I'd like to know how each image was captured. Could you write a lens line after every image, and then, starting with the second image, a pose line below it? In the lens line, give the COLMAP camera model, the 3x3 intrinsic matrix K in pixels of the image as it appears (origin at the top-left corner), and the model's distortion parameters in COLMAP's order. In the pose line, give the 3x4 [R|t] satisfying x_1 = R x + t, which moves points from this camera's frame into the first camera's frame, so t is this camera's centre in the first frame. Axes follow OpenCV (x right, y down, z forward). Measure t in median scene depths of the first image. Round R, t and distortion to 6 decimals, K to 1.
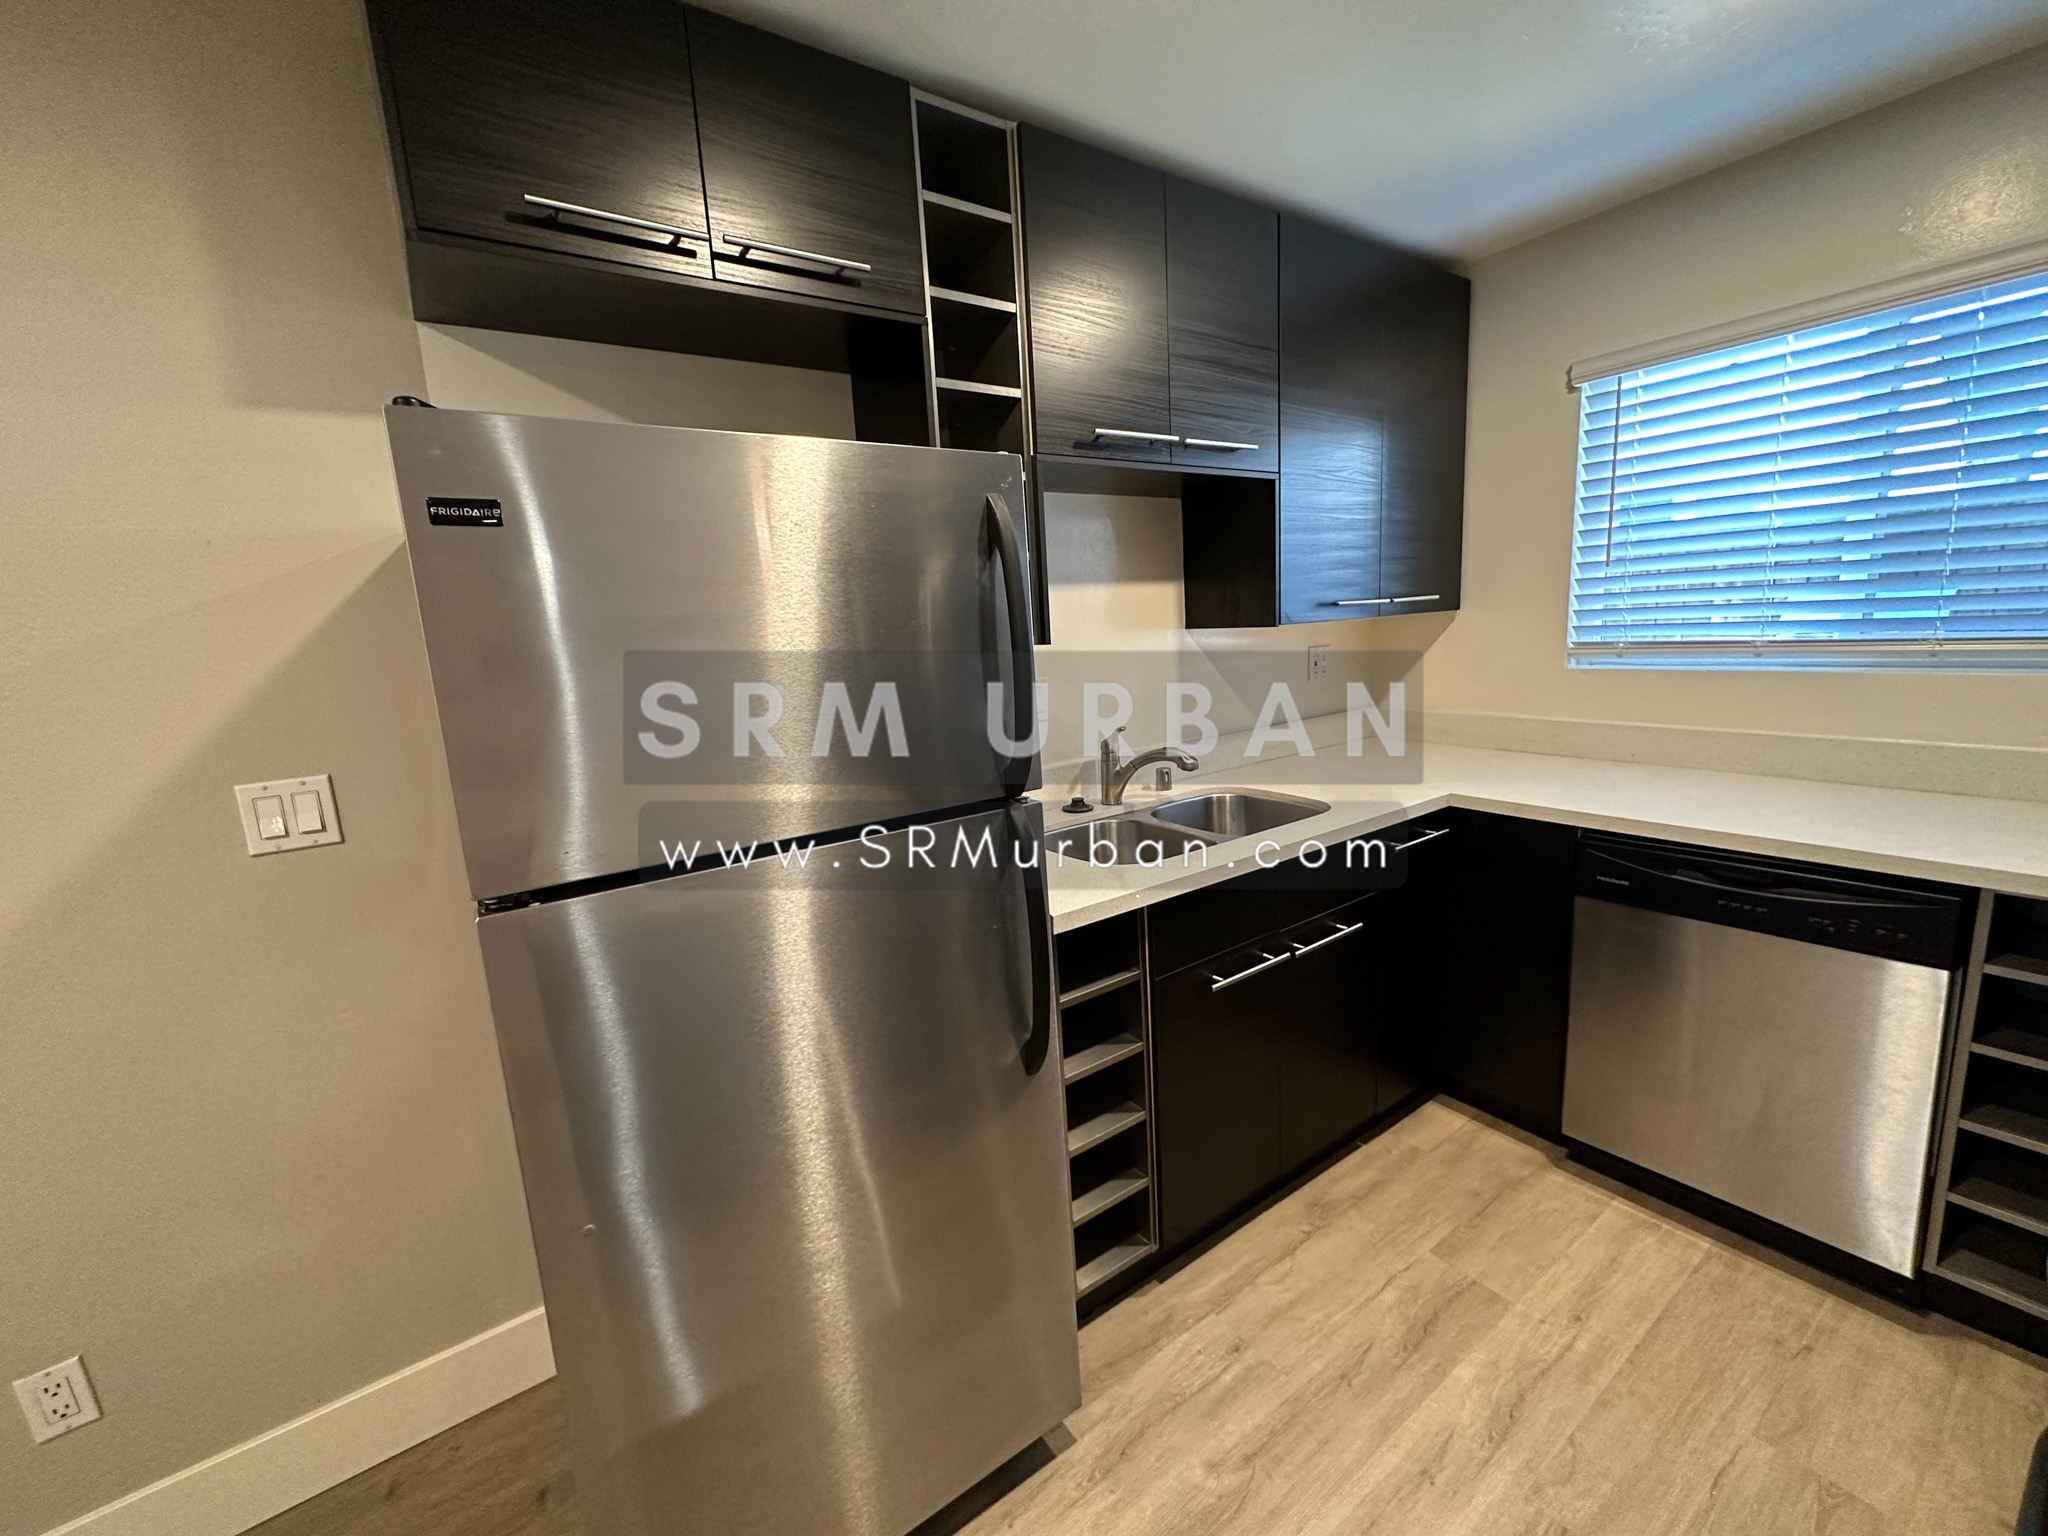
lens RADIAL K [[816.5, 0, 1022.2], [0, 816.5, 760.7], [0, 0, 1]] dist [-0.003070, 0.001005]
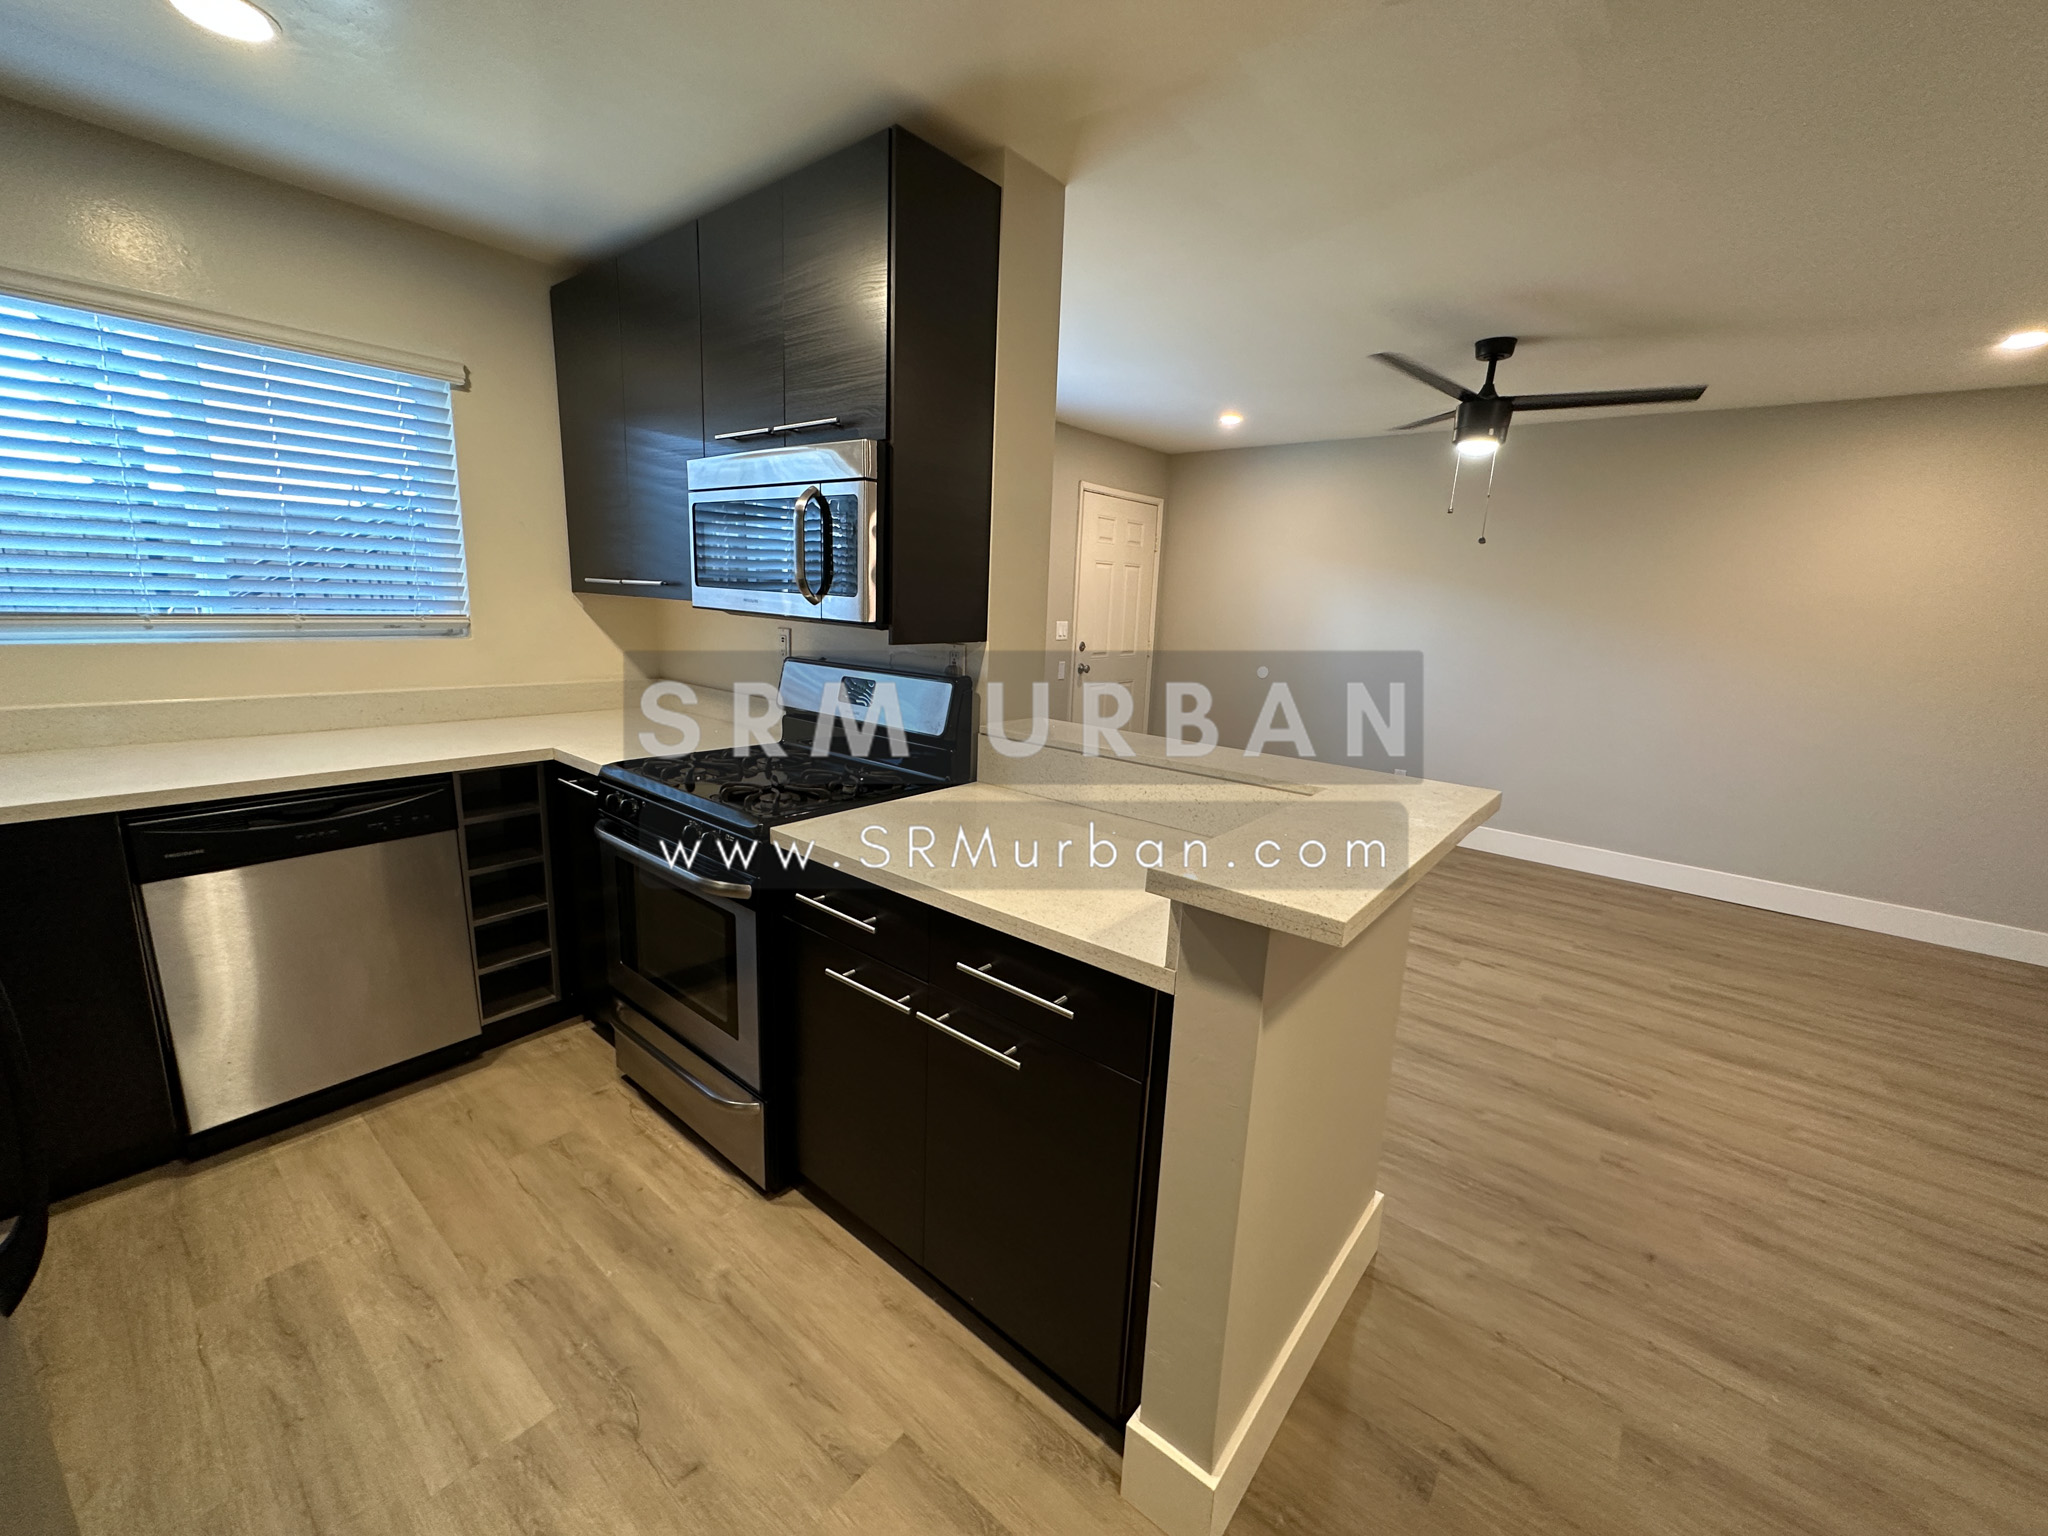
lens RADIAL K [[816.5, 0, 1023.9], [0, 816.5, 763.4], [0, 0, 1]] dist [-0.003070, 0.001005]
pose [[-0.277017, -0.147665, 0.949451, -0.509298], [0.139281, 0.971514, 0.191734, -0.006446], [-0.950717, 0.185354, -0.248559, 0.287098]]
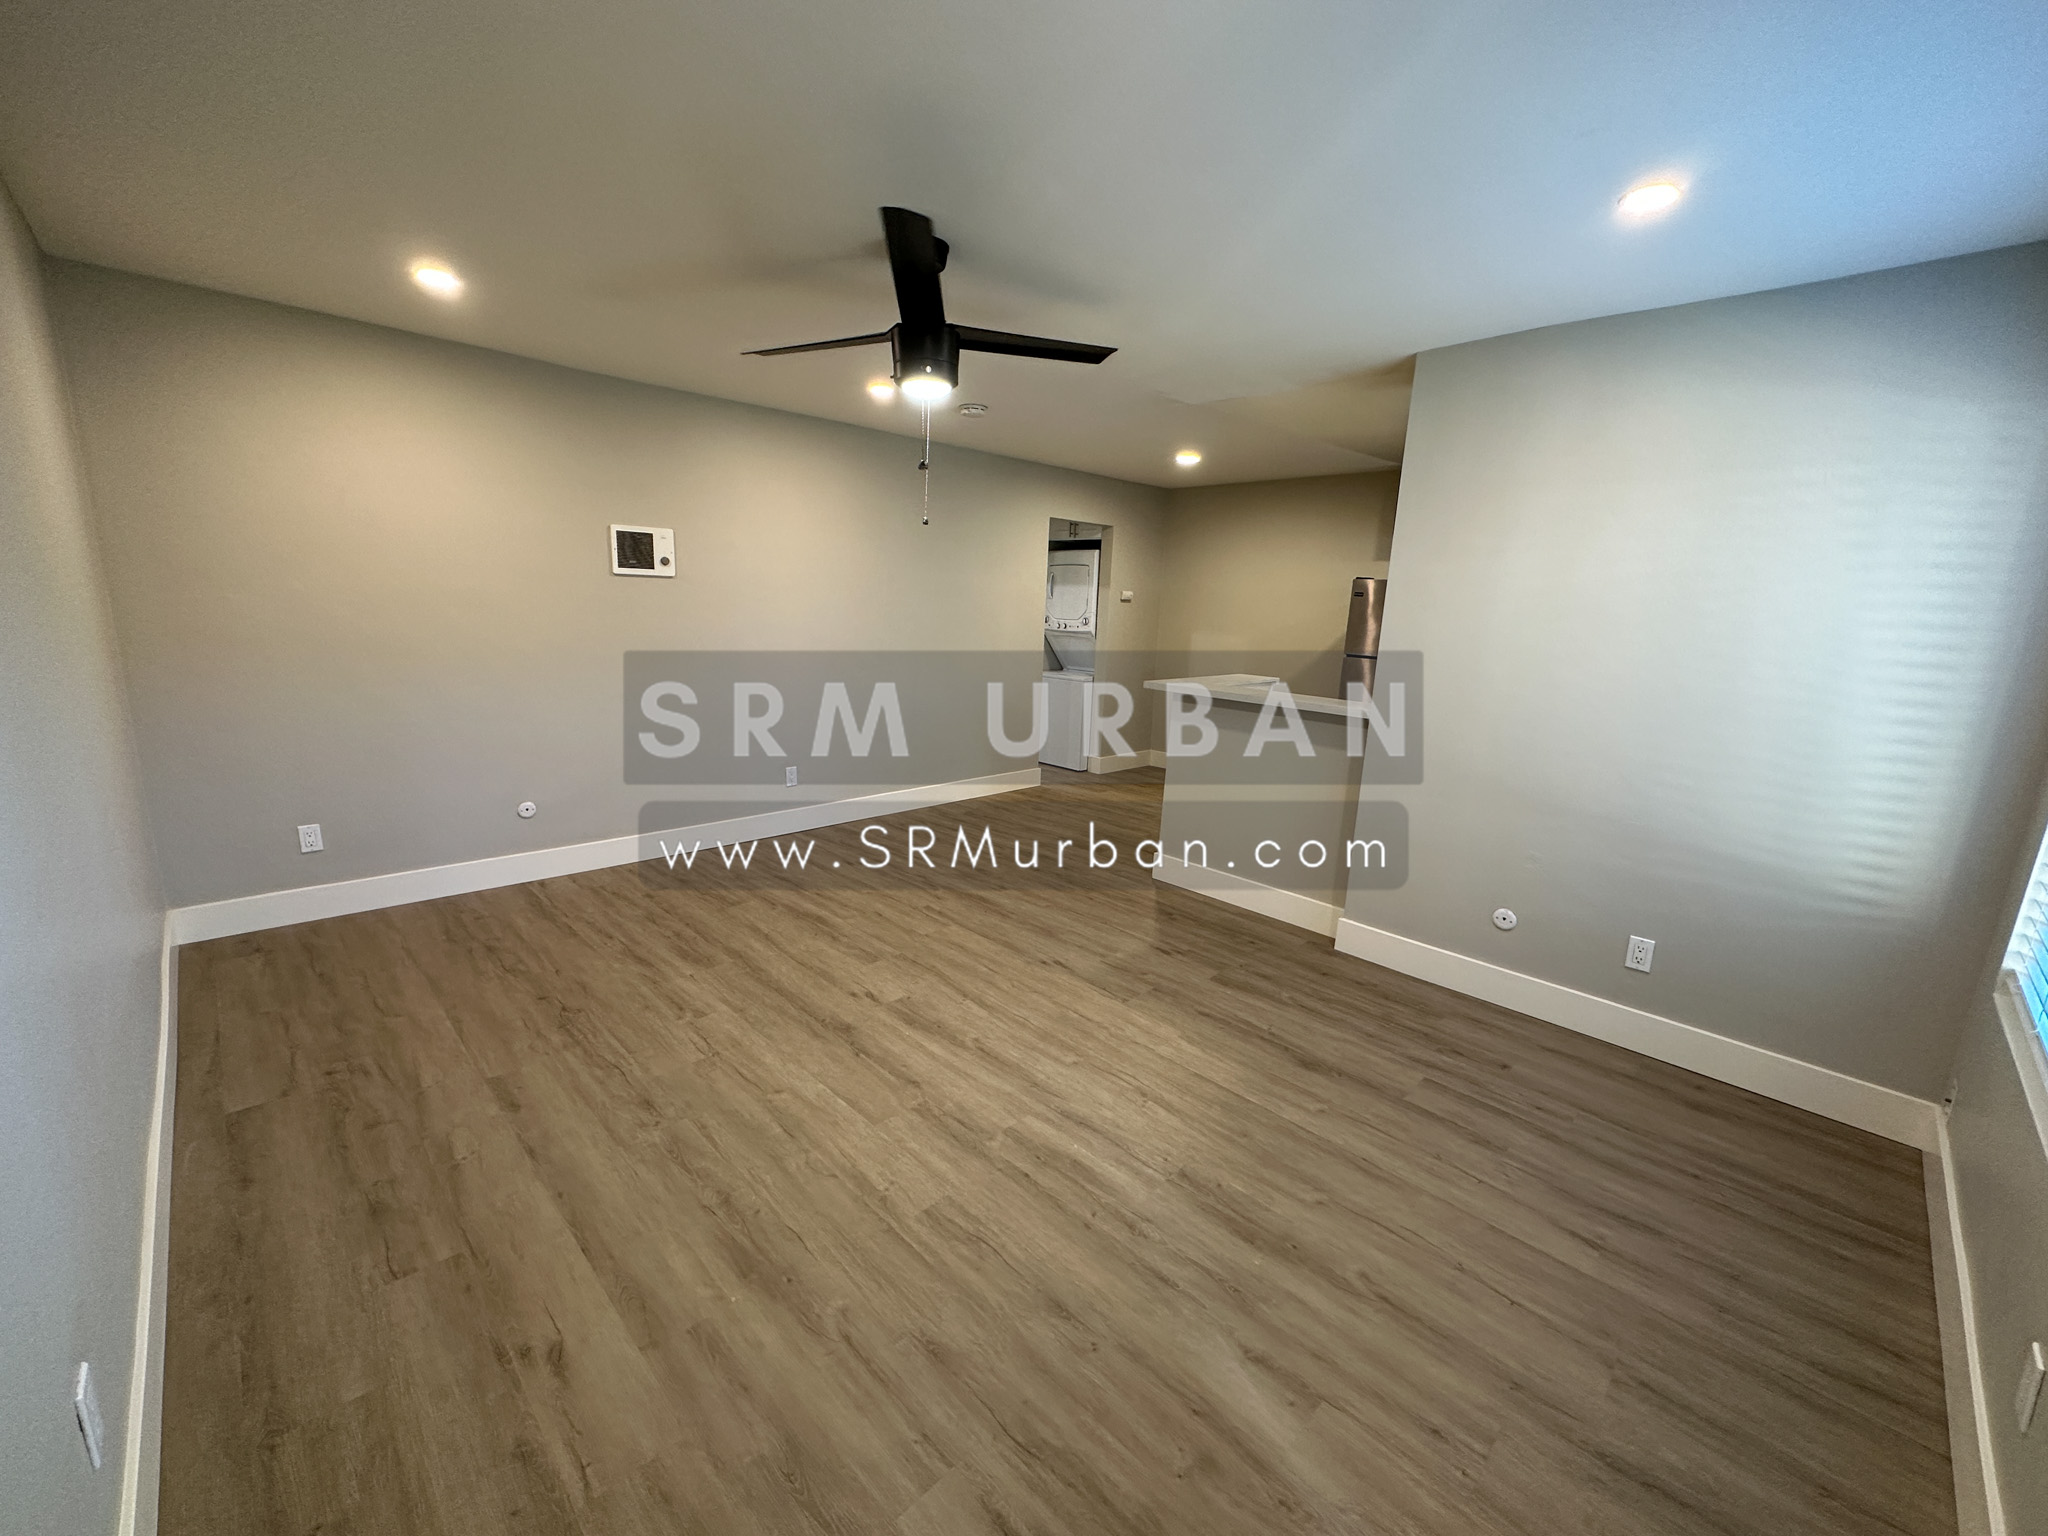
lens RADIAL K [[816.5, 0, 1026.1], [0, 816.5, 761.5], [0, 0, 1]] dist [-0.003070, 0.001005]
pose [[0.173715, 0.261784, -0.949364, 2.569353], [-0.217460, 0.950421, 0.222285, 0.047714], [0.960487, 0.167834, 0.222030, -1.318128]]
